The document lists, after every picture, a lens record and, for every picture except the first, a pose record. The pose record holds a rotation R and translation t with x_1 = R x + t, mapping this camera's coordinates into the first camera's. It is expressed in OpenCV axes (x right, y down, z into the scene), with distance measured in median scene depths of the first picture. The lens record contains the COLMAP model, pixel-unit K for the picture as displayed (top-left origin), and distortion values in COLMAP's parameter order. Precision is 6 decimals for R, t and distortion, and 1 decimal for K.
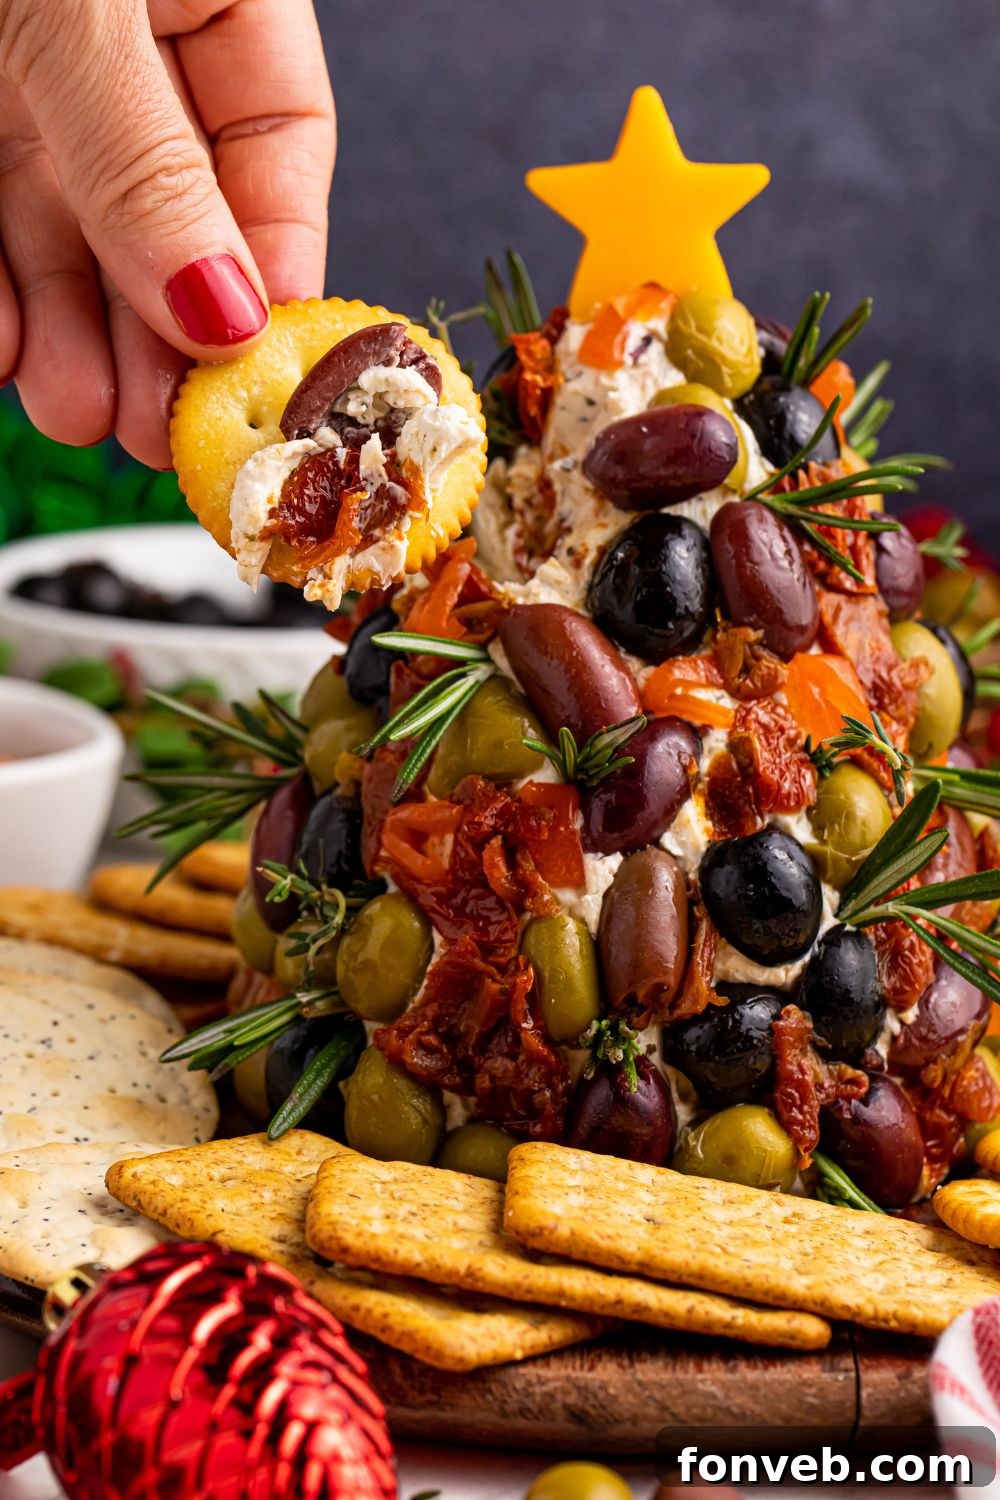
lens RADIAL K [[5113.1, 0, 500.3], [0, 5113.1, 766.9], [0, 0, 1]] dist [0.121360, 0.000000]
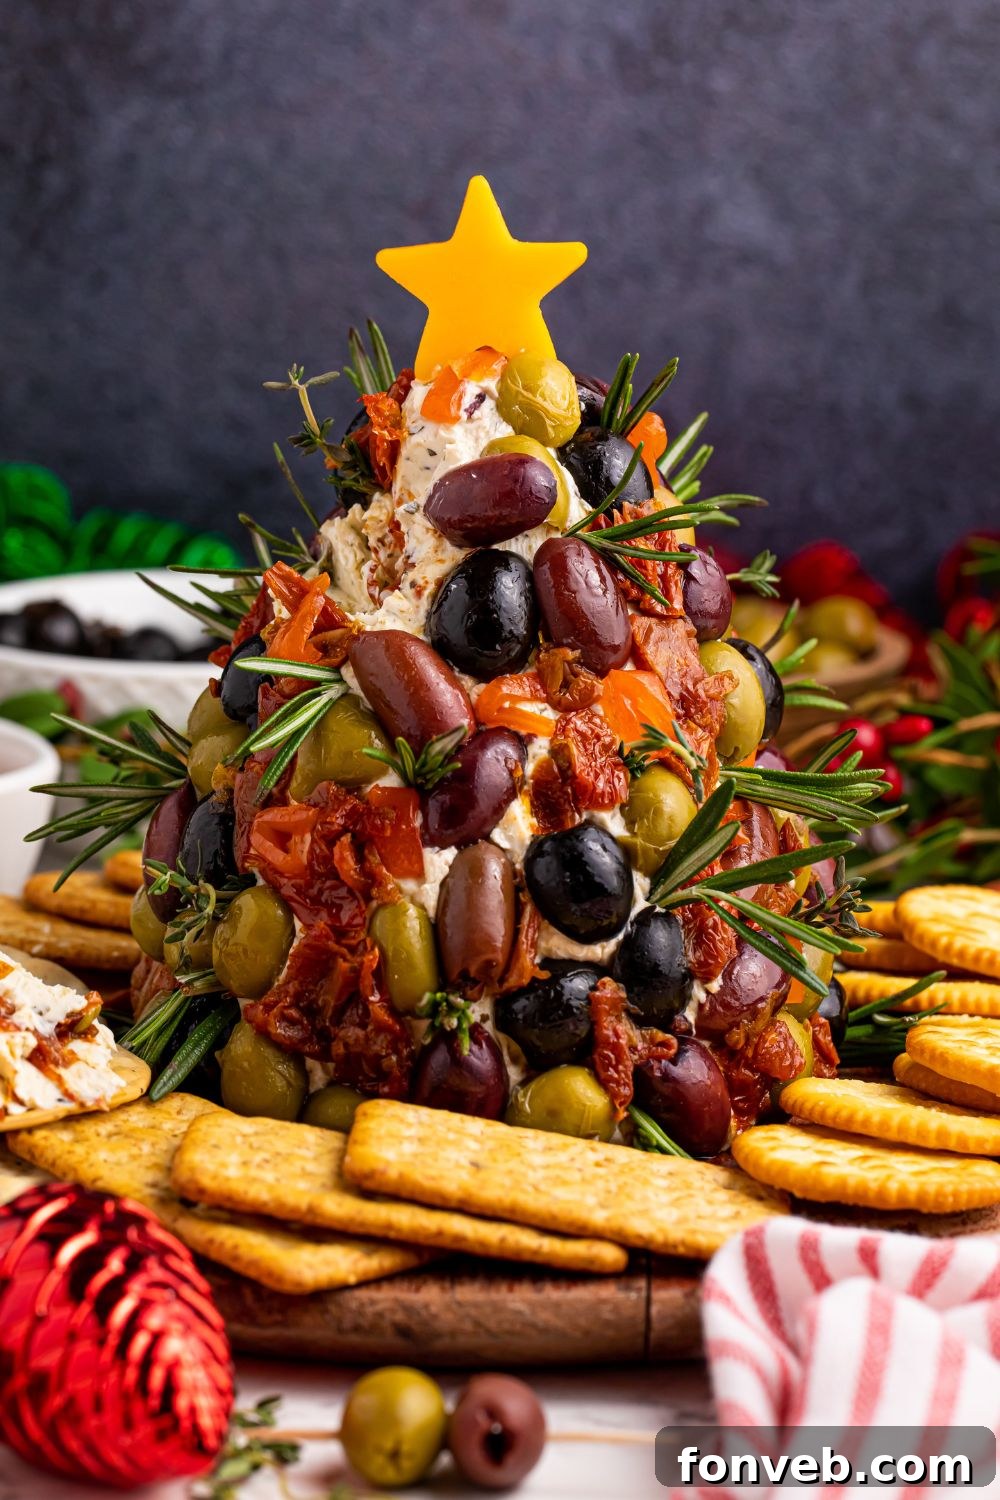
lens RADIAL K [[5113.1, 0, 488.2], [0, 5113.1, 792.0], [0, 0, 1]] dist [0.121360, 0.000000]
pose [[0.999285, -0.017656, -0.033432, 0.068902], [0.017516, 0.999837, -0.004474, 0.009725], [0.033506, 0.003885, 0.999431, -0.140739]]
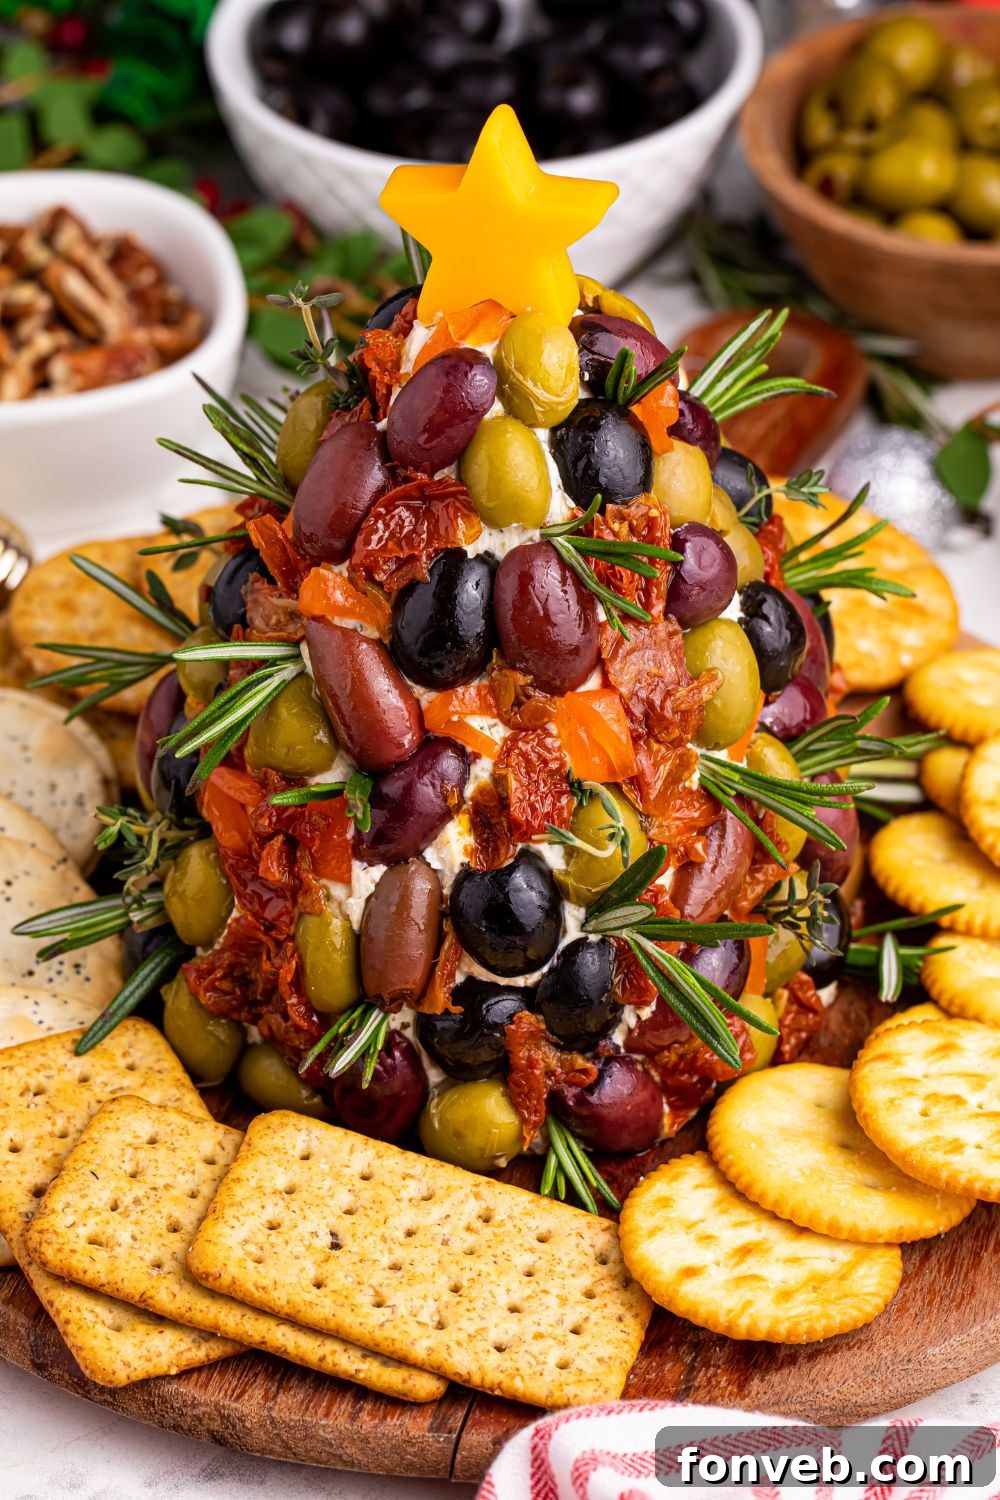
lens RADIAL K [[5113.1, 0, 510.9], [0, 5113.1, 767.1], [0, 0, 1]] dist [0.121360, 0.000000]
pose [[0.962041, 0.140731, -0.233820, 0.306618], [-0.028450, 0.903833, 0.426939, -0.477436], [0.271418, -0.404081, 0.873528, 0.039552]]
